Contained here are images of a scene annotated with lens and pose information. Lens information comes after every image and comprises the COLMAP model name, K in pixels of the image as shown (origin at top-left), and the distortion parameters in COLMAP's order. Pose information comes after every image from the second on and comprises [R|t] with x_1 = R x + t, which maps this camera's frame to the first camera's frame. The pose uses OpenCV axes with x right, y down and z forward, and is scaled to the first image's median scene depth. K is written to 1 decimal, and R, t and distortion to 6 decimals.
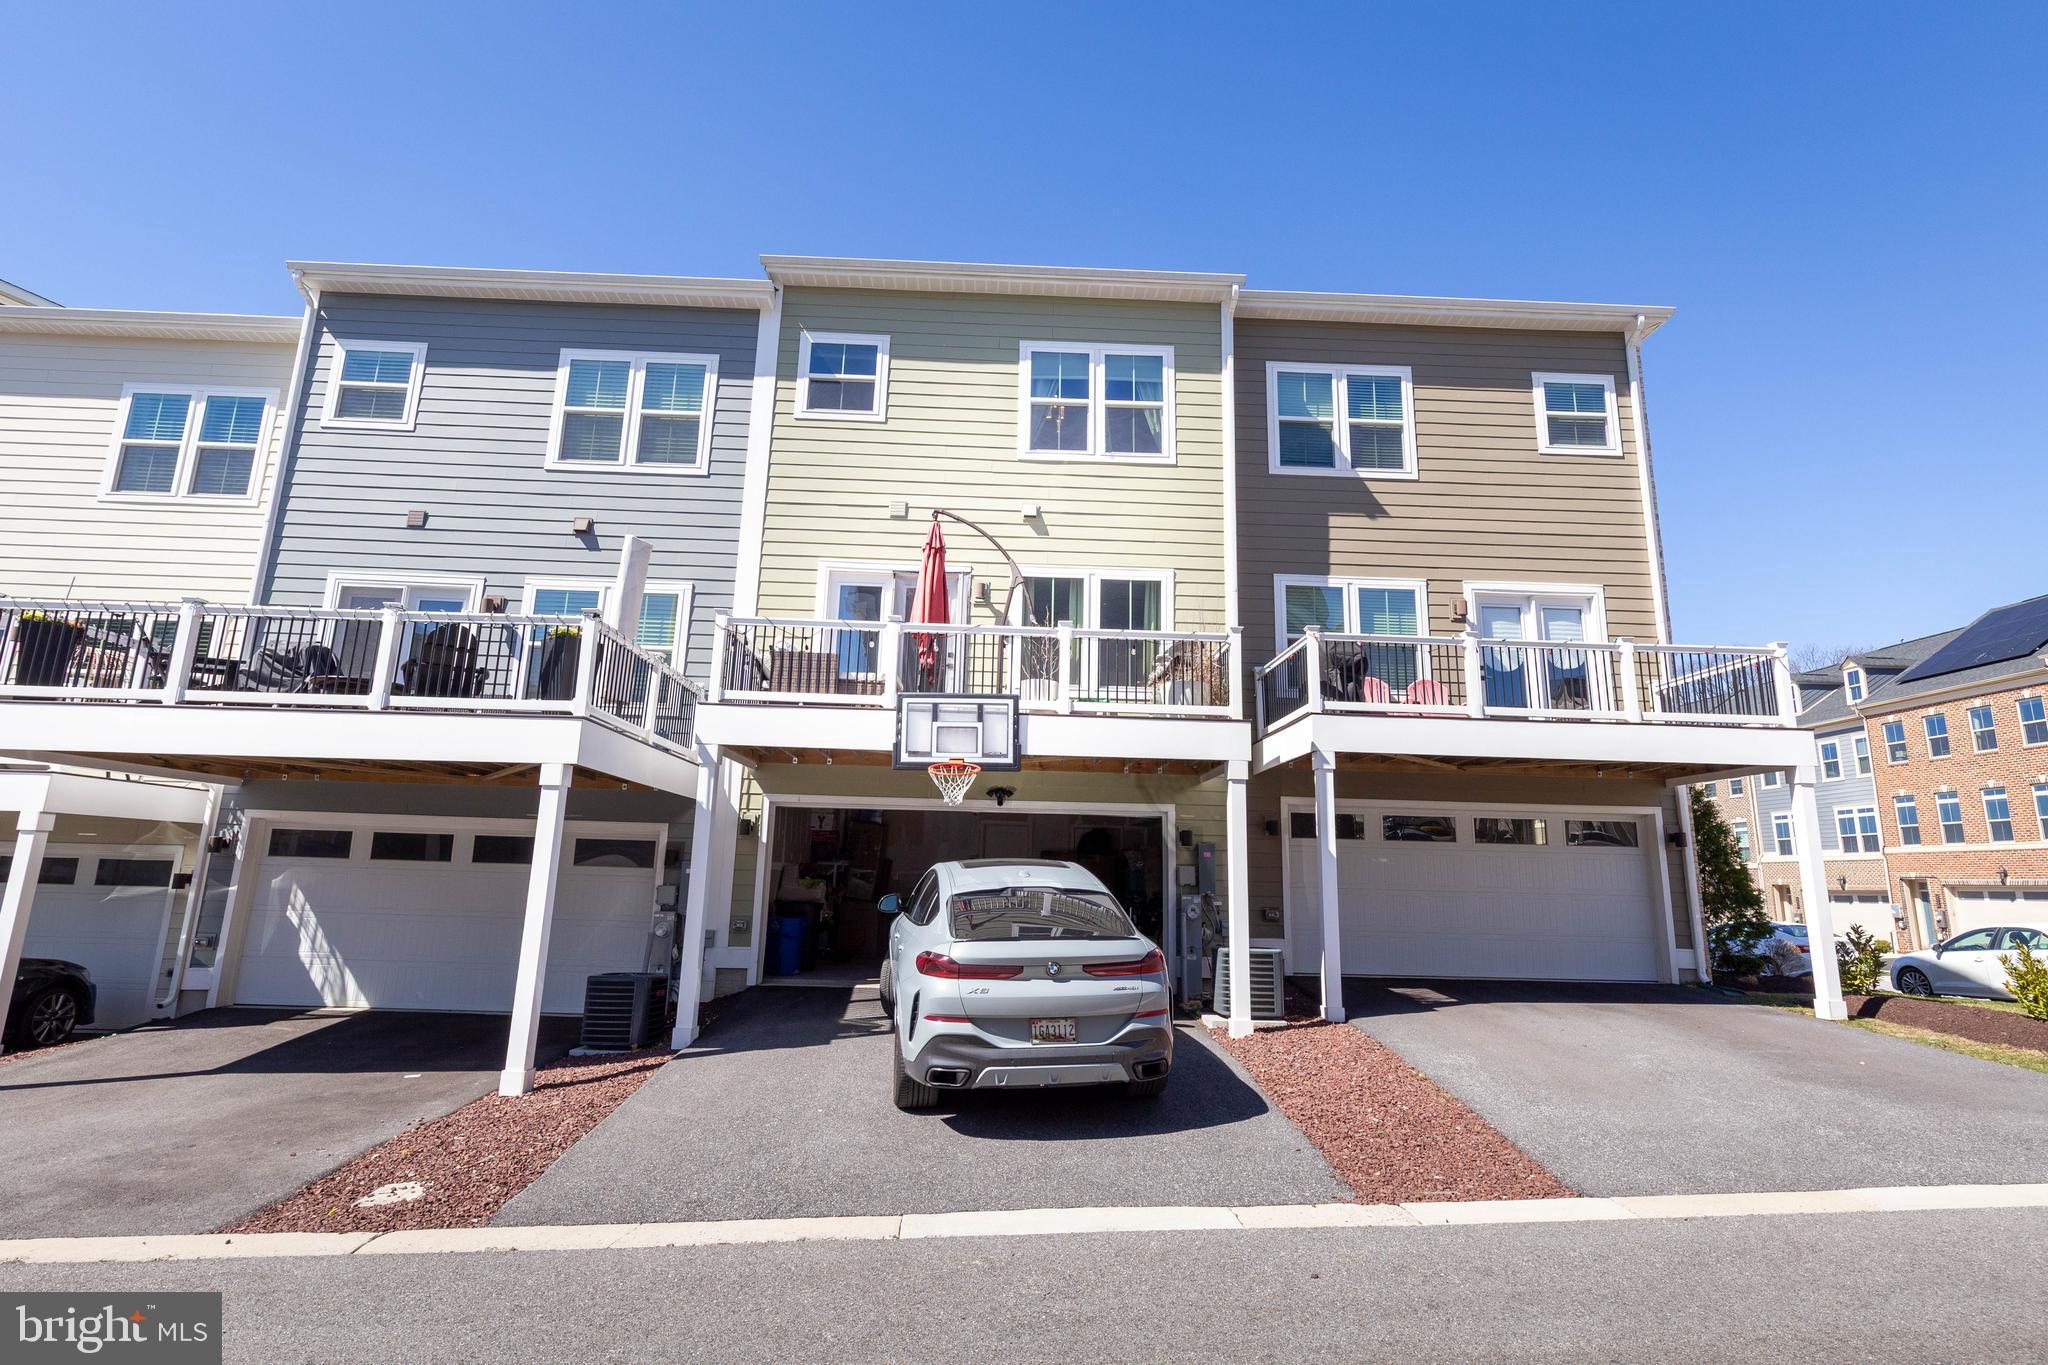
lens RADIAL K [[1004.3, 0, 1019.2], [0, 1004.3, 669.9], [0, 0, 1]] dist [0.004452, -0.002434]
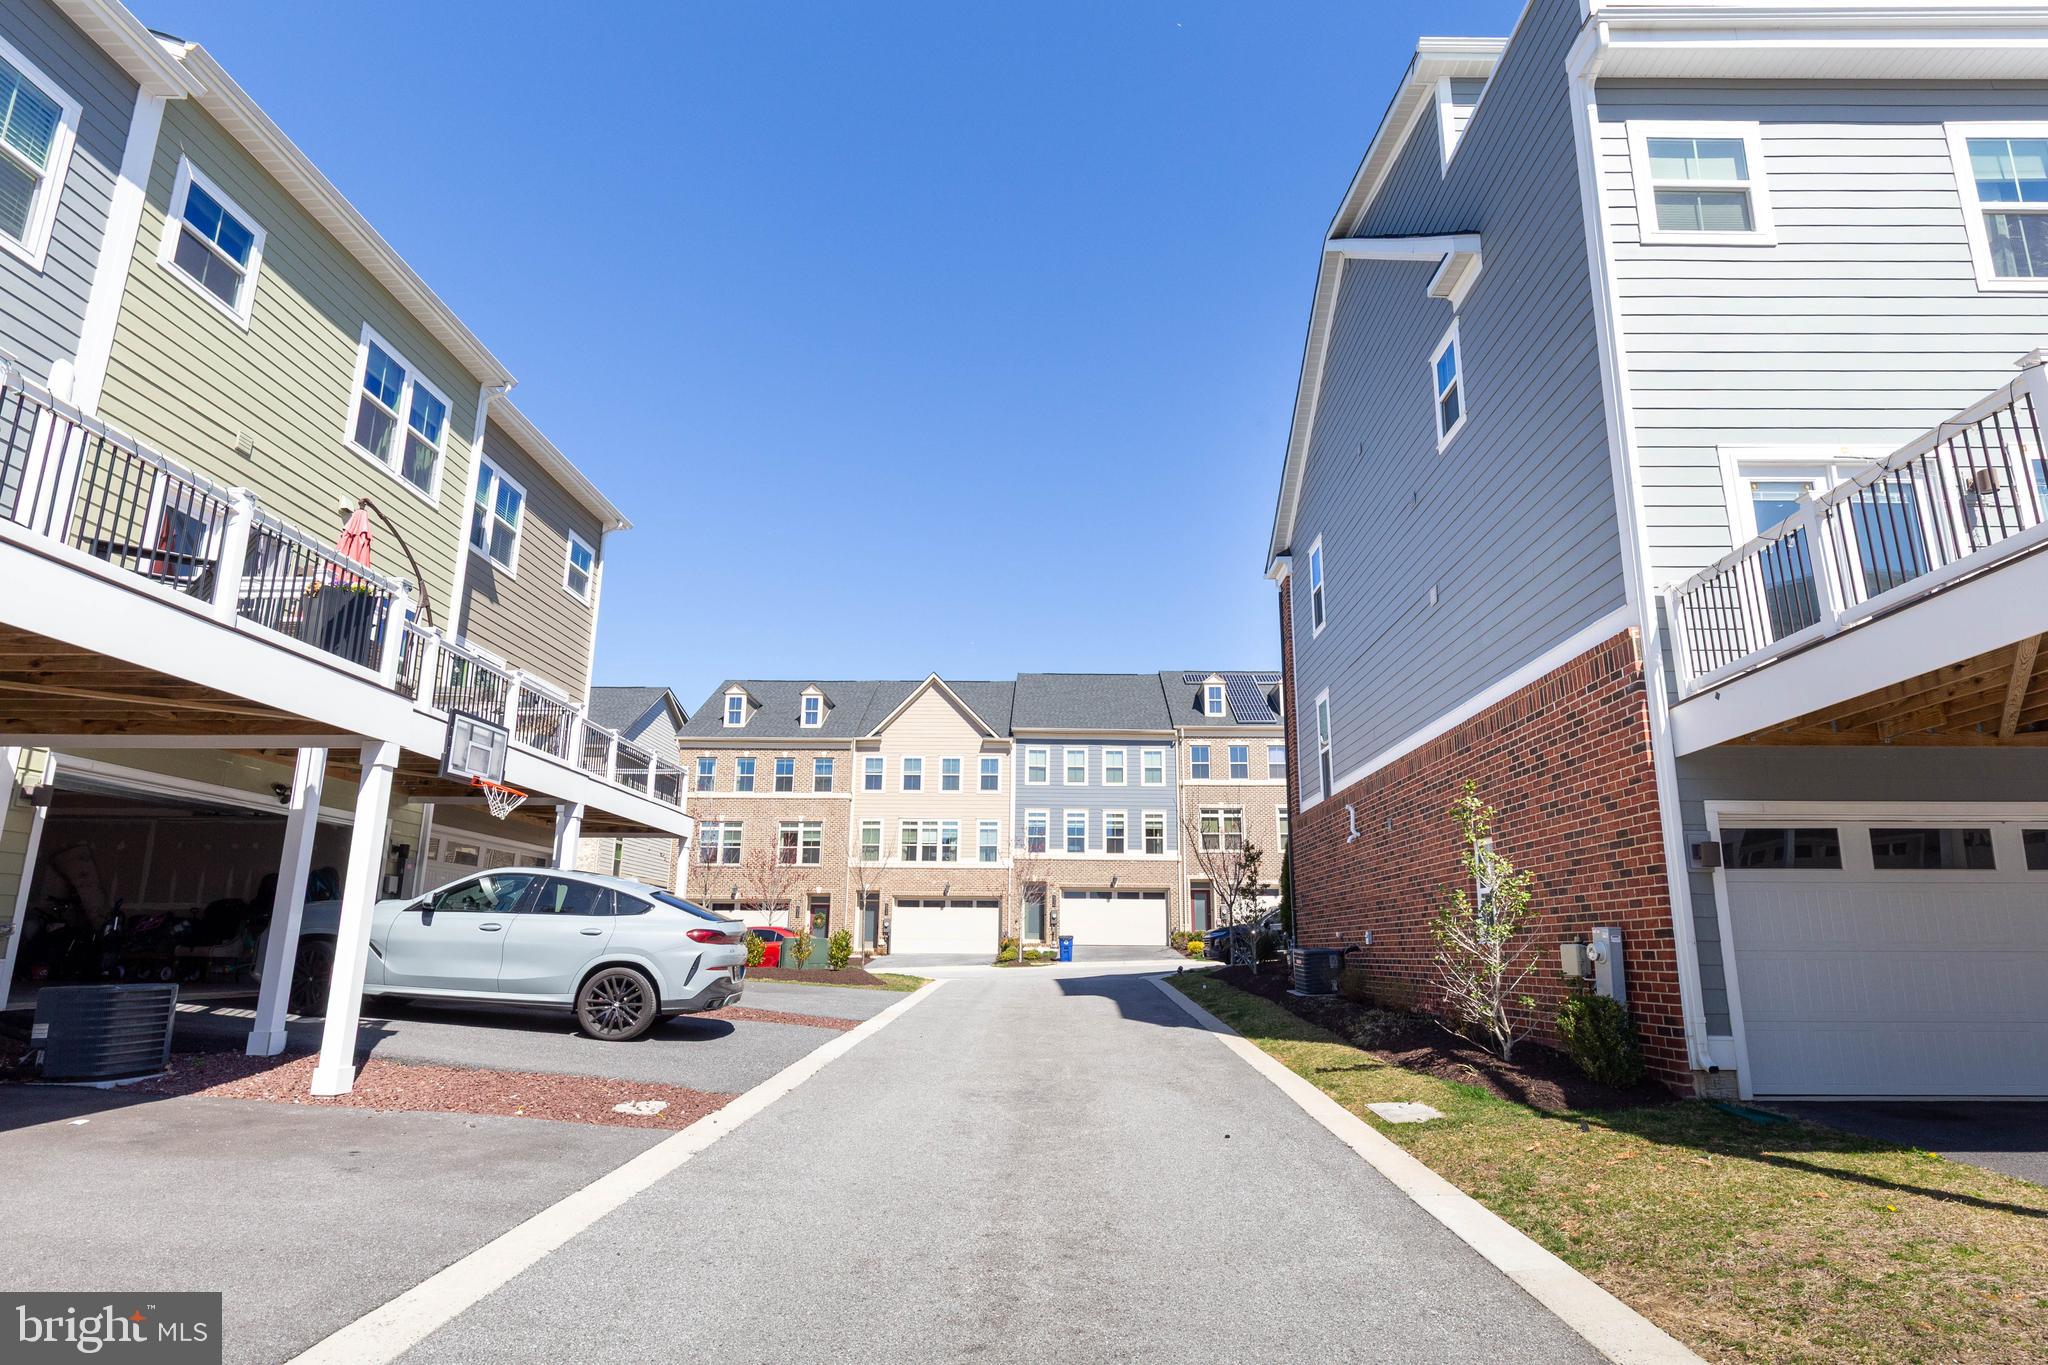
lens RADIAL K [[1107.5, 0, 1042.7], [0, 1107.5, 687.7], [0, 0, 1]] dist [-0.000711, 0.000496]
pose [[0.034683, 0.211430, 0.976778, -0.937556], [-0.212835, 0.956508, -0.199485, 0.077789], [-0.976472, -0.200973, 0.078175, 0.219895]]
